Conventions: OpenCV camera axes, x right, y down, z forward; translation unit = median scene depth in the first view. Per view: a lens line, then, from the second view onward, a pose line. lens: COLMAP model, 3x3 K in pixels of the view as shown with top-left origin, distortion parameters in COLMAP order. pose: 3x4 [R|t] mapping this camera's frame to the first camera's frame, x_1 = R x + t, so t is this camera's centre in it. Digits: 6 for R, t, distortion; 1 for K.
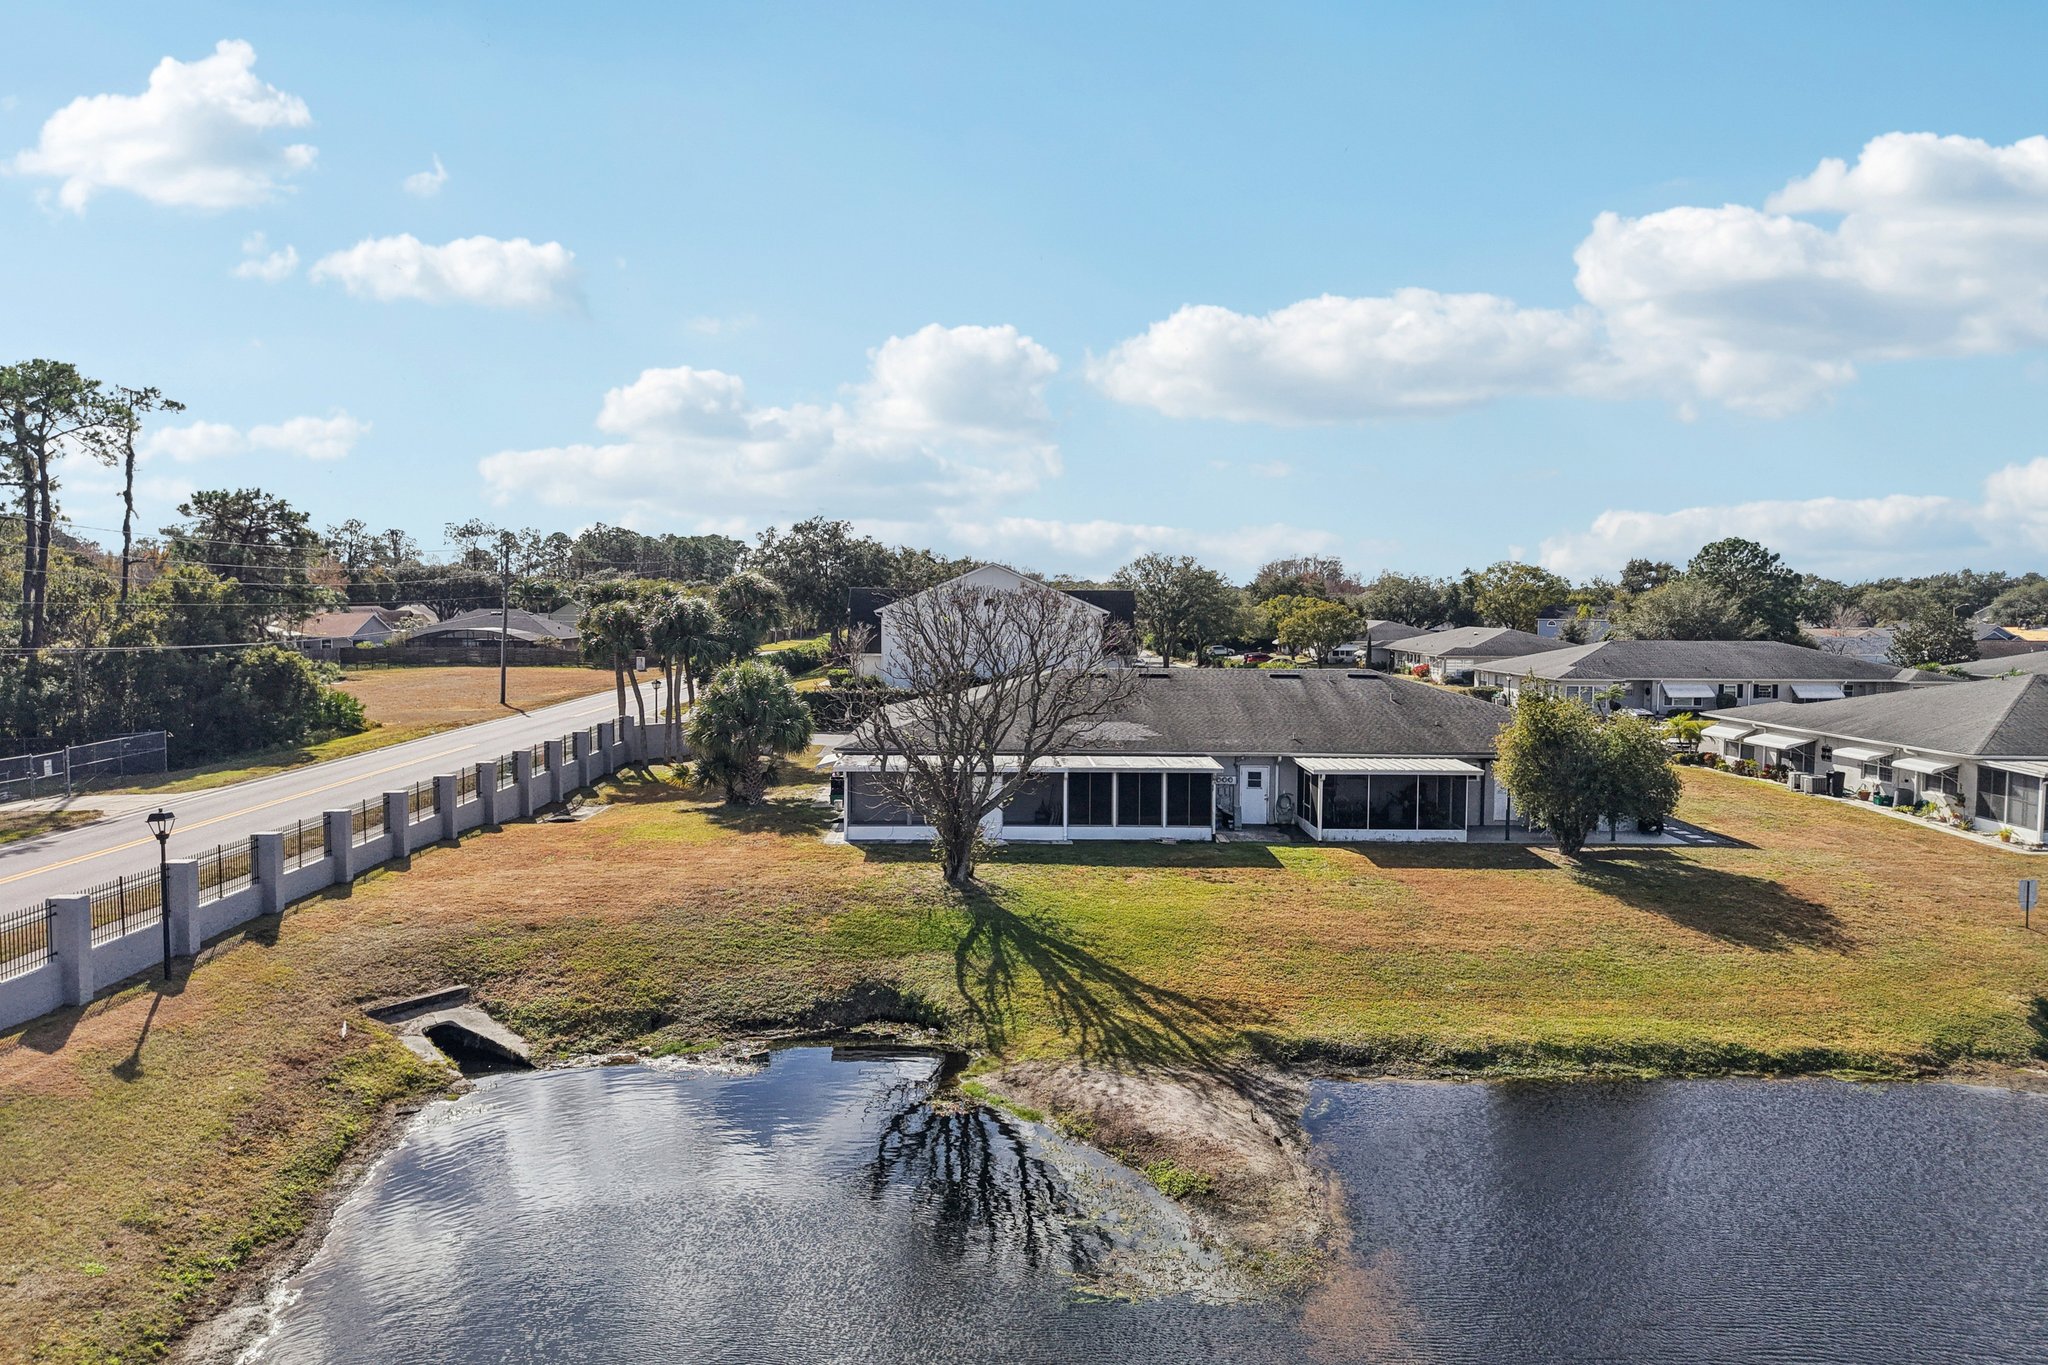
lens RADIAL K [[1371.2, 0, 1024.0], [0, 1371.2, 682.5], [0, 0, 1]] dist [0.010298, -0.002644]
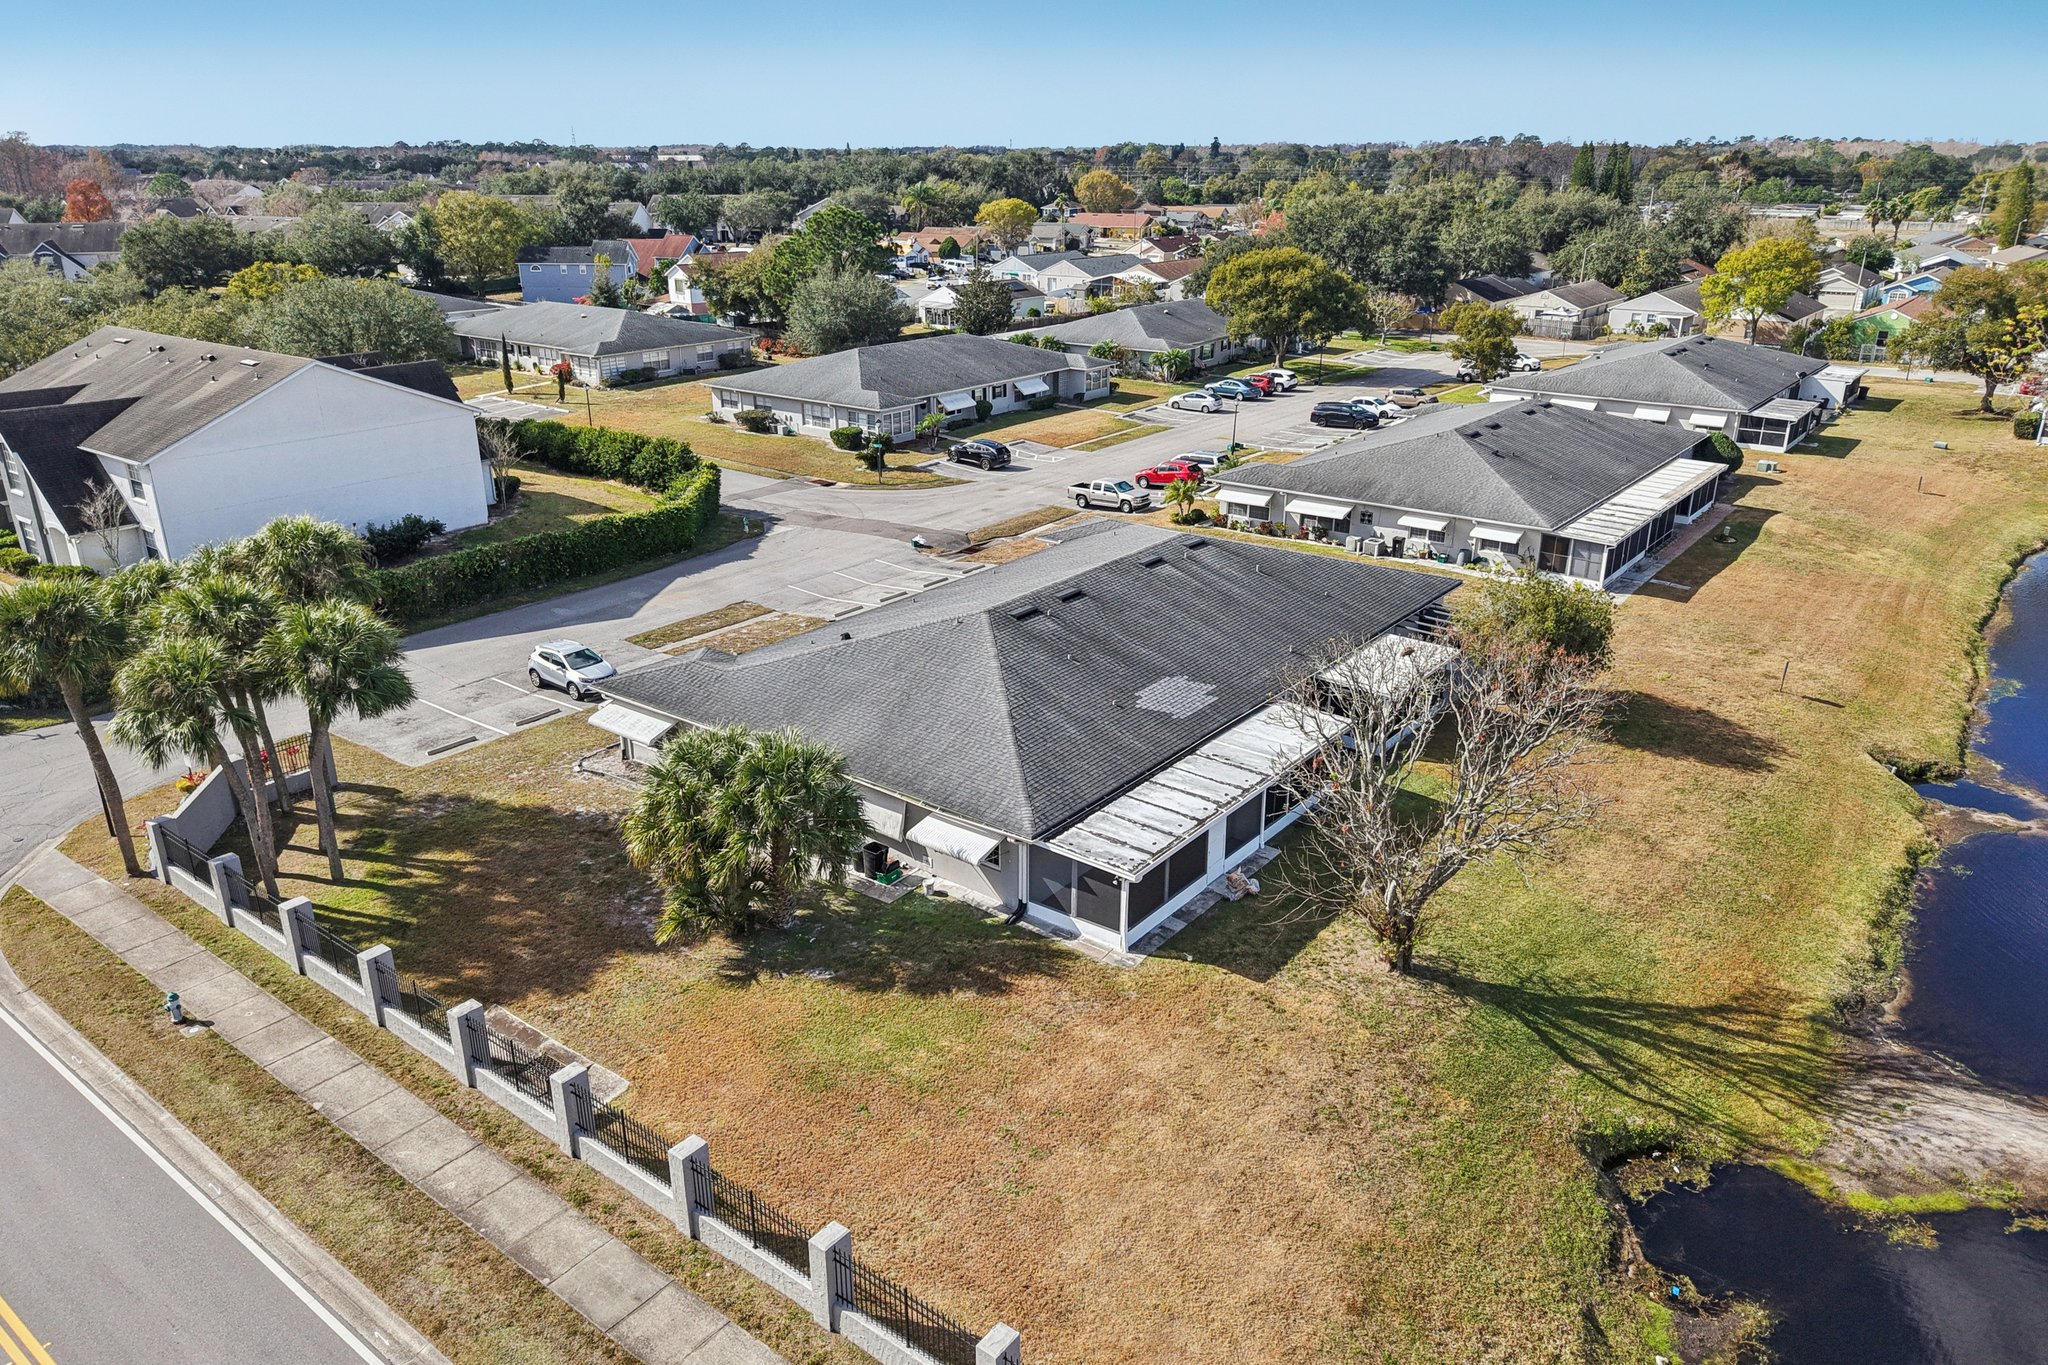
lens RADIAL K [[1385.9, 0, 1028.0], [0, 1385.9, 696.1], [0, 0, 1]] dist [0.049476, -0.068180]
pose [[0.625800, -0.291228, 0.723575, -0.767823], [0.051787, 0.941146, 0.334008, -0.319926], [-0.778263, -0.171550, 0.604051, 0.644469]]
